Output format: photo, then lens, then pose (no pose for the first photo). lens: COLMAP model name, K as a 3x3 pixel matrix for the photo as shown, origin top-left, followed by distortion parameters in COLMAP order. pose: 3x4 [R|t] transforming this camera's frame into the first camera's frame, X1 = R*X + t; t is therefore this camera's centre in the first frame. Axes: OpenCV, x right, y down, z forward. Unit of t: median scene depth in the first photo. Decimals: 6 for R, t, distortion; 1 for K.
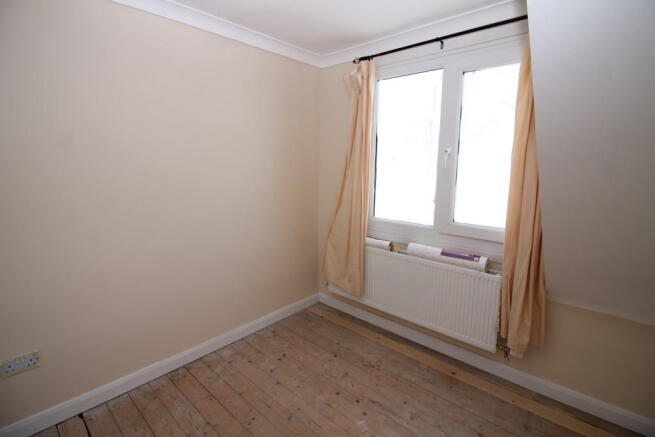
lens RADIAL K [[310.7, 0, 329.6], [0, 310.7, 210.2], [0, 0, 1]] dist [0.000241, -0.015073]
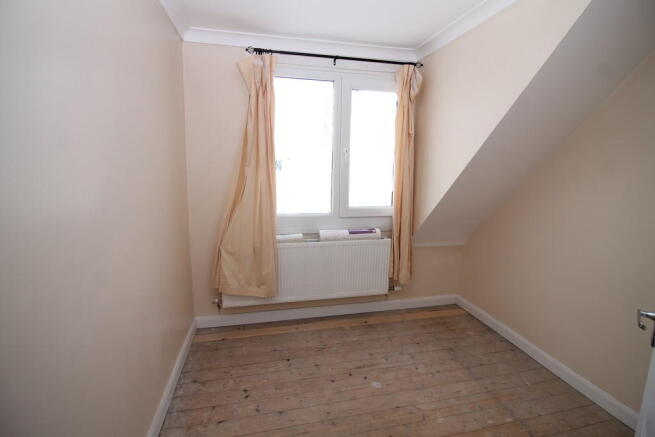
lens RADIAL K [[310.7, 0, 329.6], [0, 310.7, 210.2], [0, 0, 1]] dist [0.000241, -0.015073]
pose [[0.573653, -0.120896, 0.810127, -0.654716], [0.114438, 0.991177, 0.066880, -0.042011], [-0.811065, 0.054343, 0.582426, 0.321140]]
